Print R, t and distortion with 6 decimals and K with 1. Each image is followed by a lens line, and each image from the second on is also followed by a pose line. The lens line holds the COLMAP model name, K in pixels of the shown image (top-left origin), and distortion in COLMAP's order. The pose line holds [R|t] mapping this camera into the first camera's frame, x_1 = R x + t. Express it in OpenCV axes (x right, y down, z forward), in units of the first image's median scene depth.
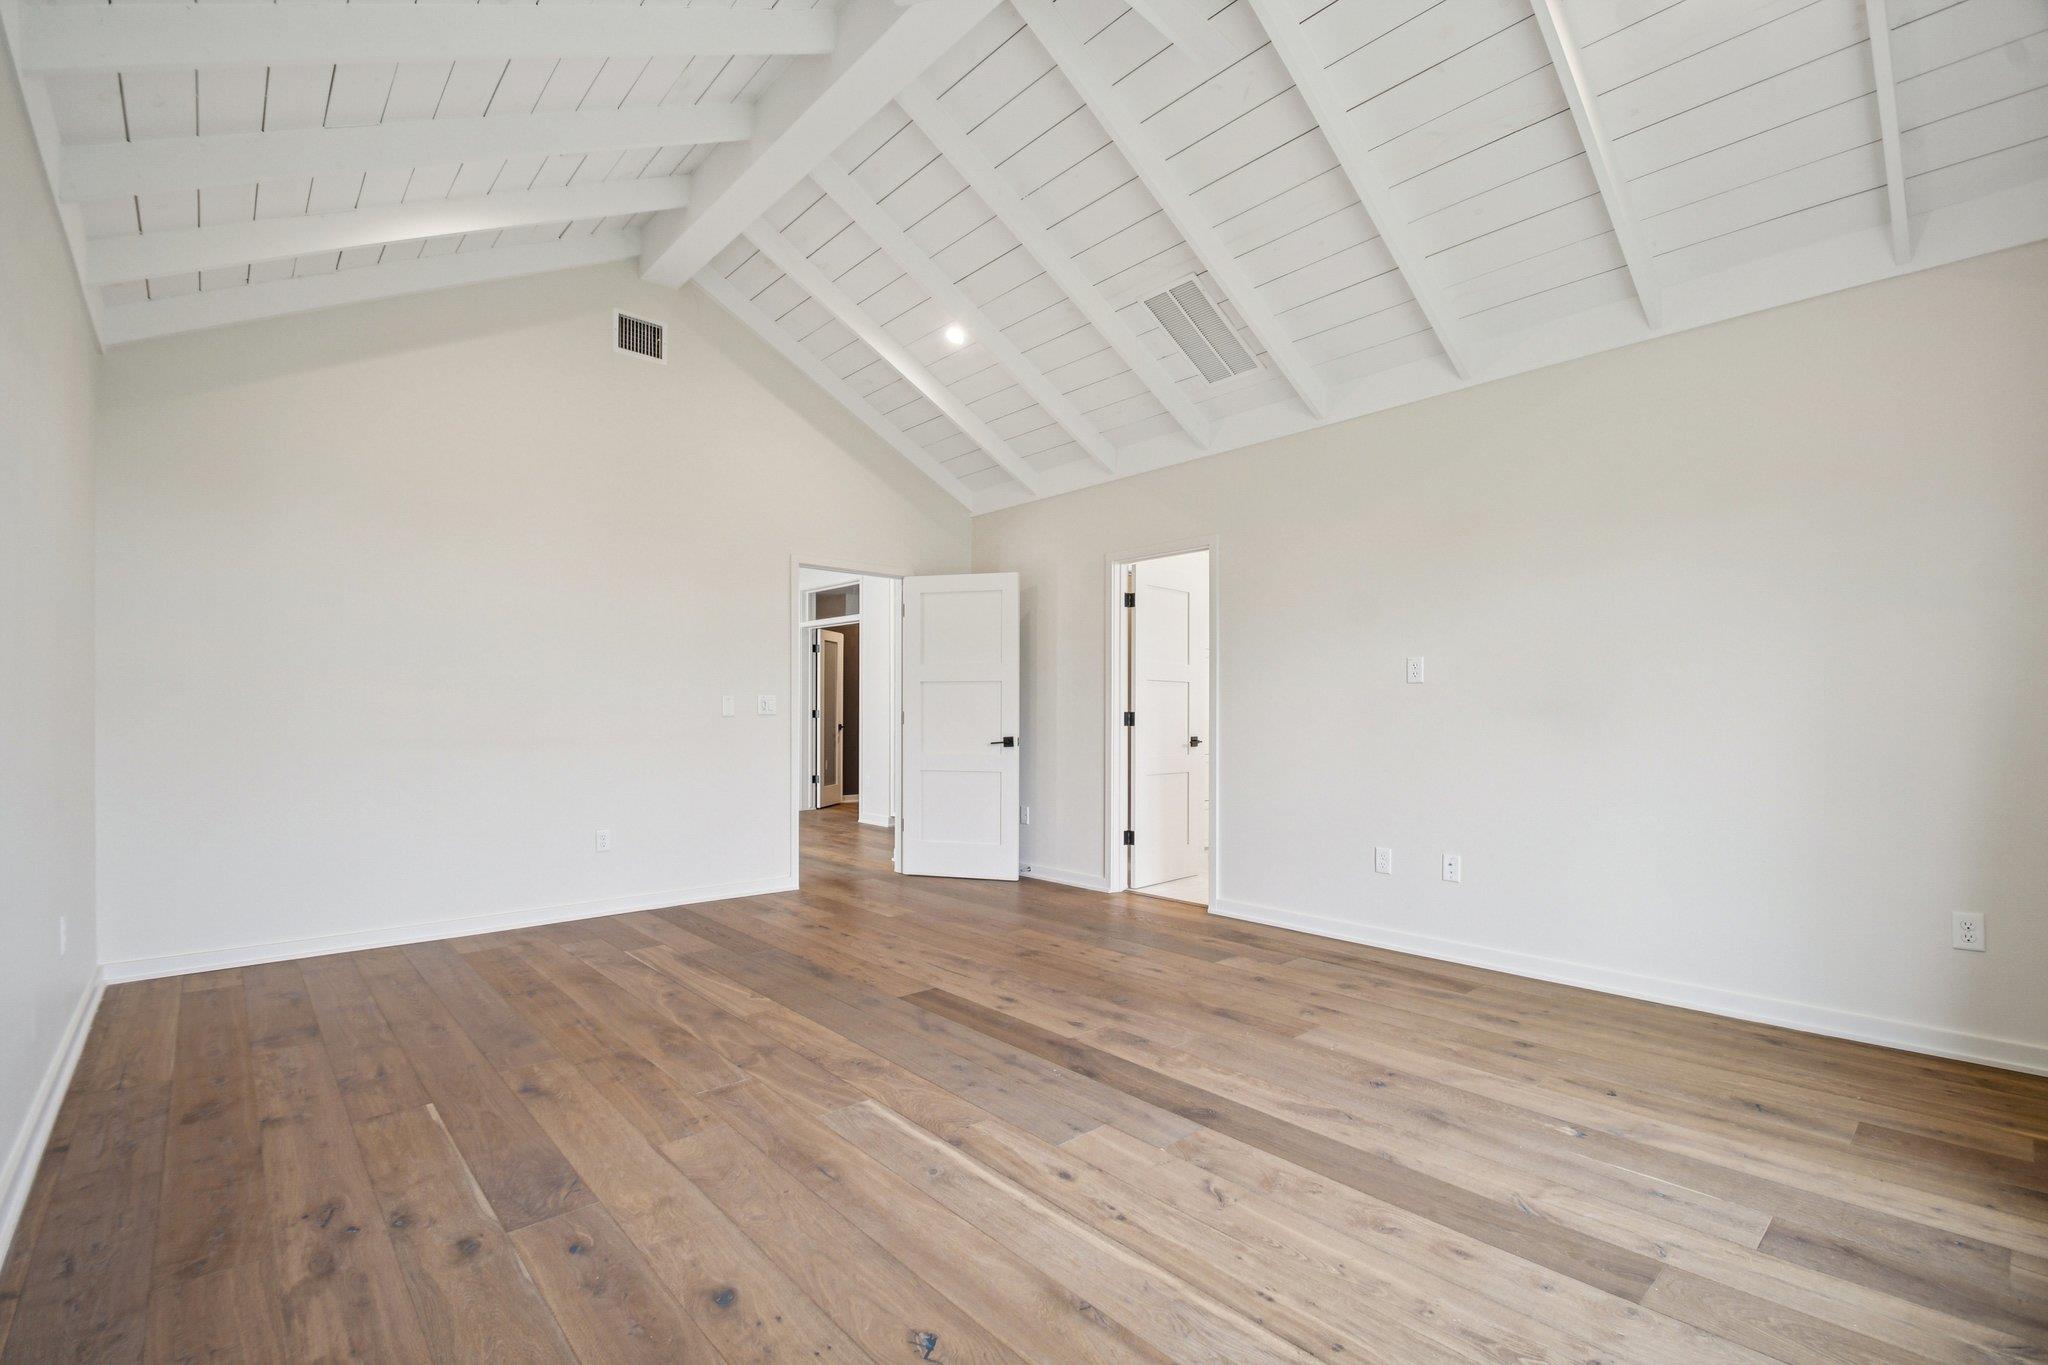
lens RADIAL K [[908.7, 0, 1025.0], [0, 908.7, 713.1], [0, 0, 1]] dist [-0.010843, -0.000337]
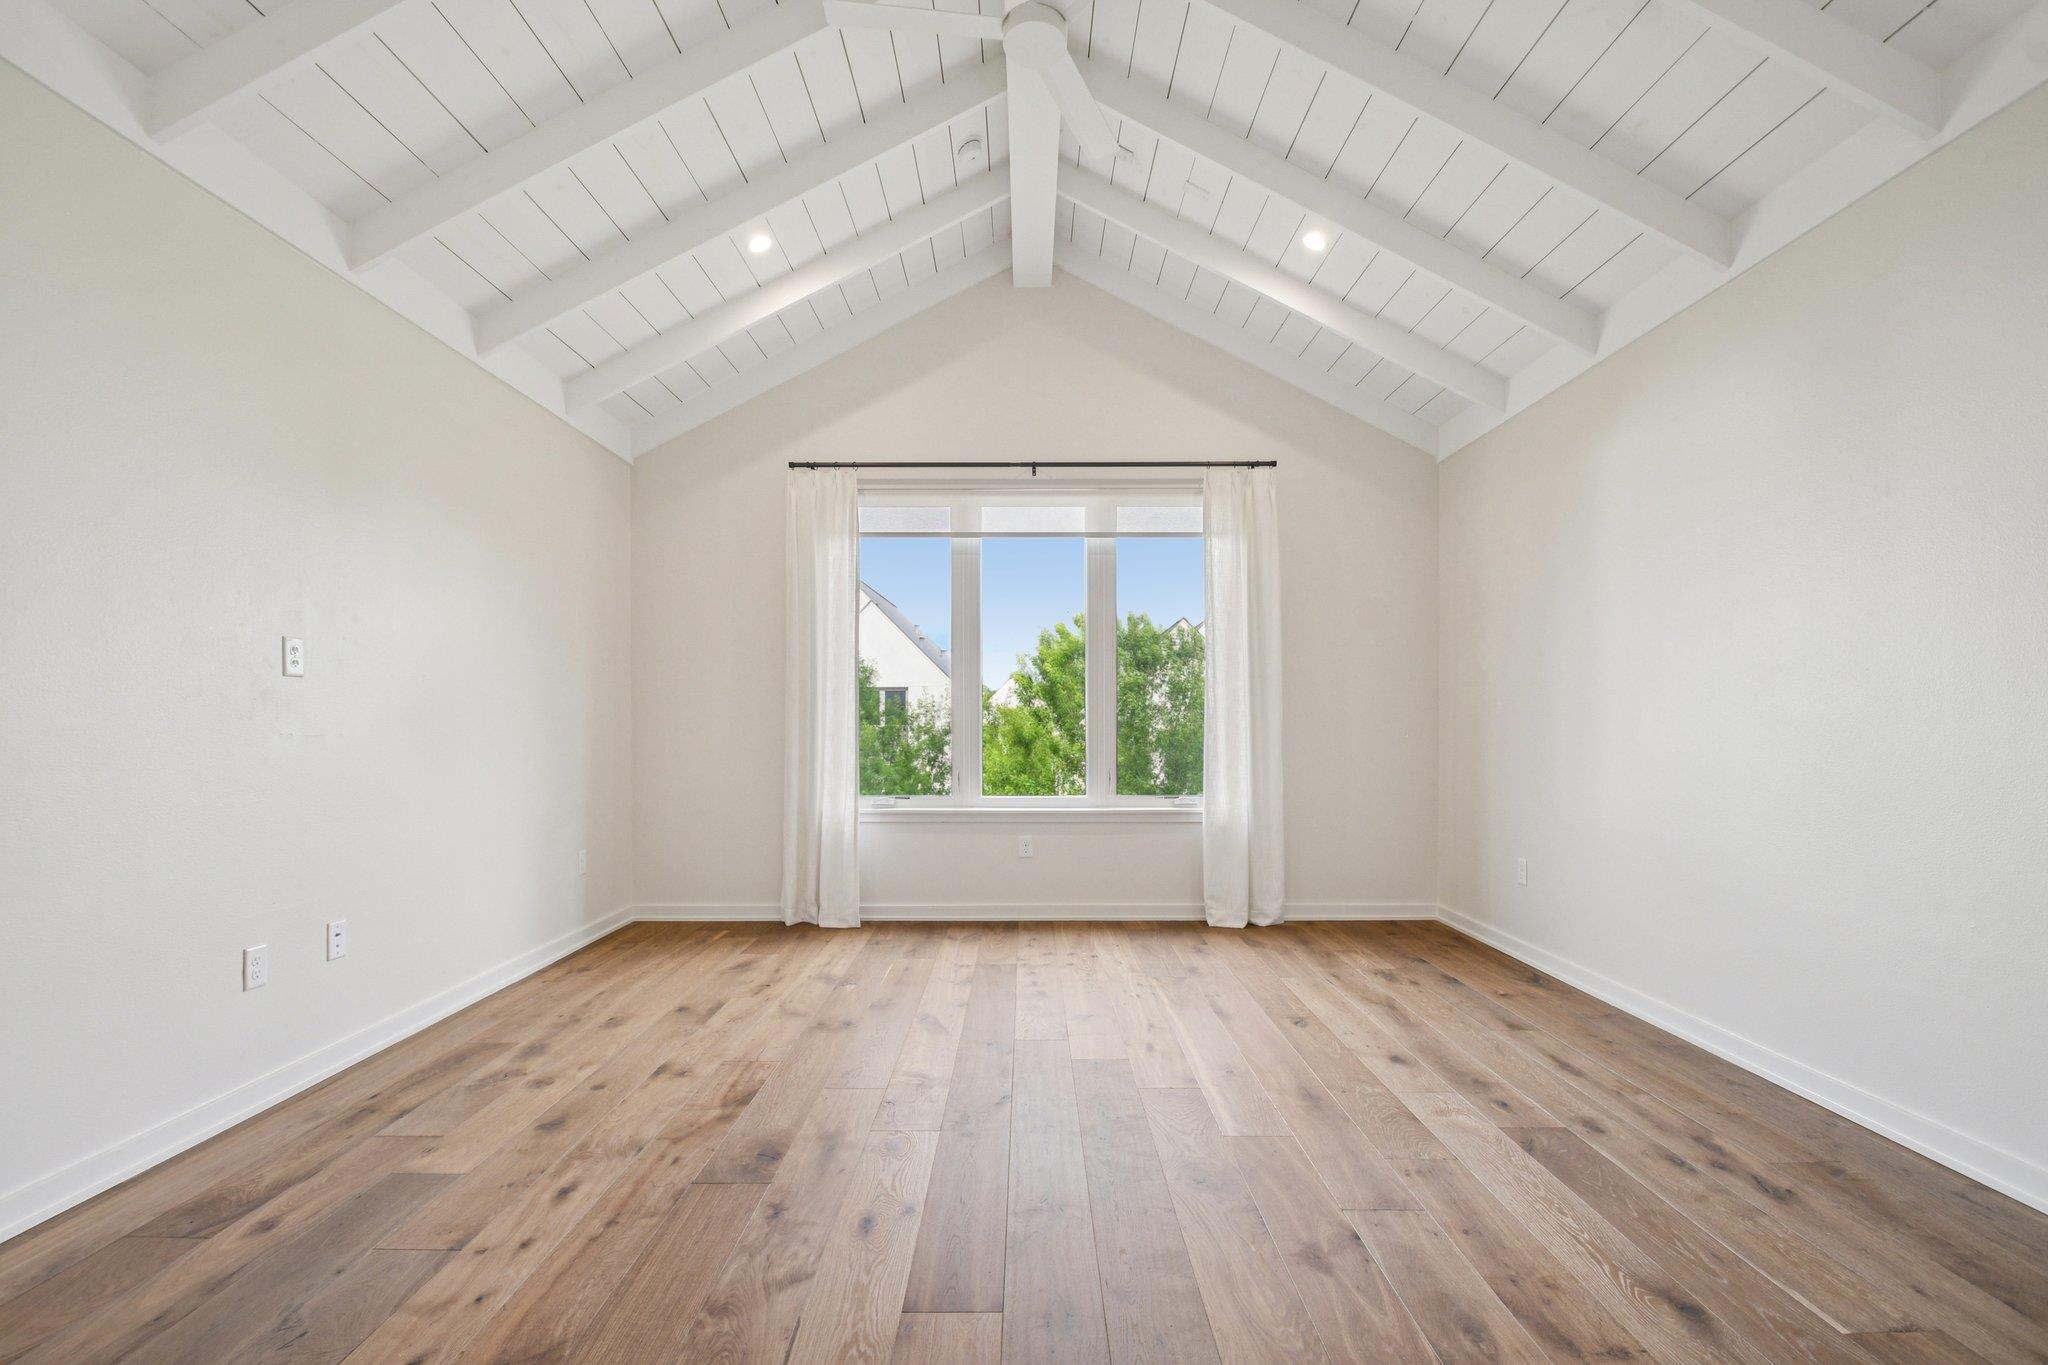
lens RADIAL K [[908.7, 0, 1025.0], [0, 908.7, 713.1], [0, 0, 1]] dist [-0.010843, -0.000337]
pose [[-0.742572, 0.006528, 0.669734, -0.549000], [-0.000299, 0.999949, -0.010079, -0.000074], [-0.669766, -0.007685, -0.742533, 1.566962]]
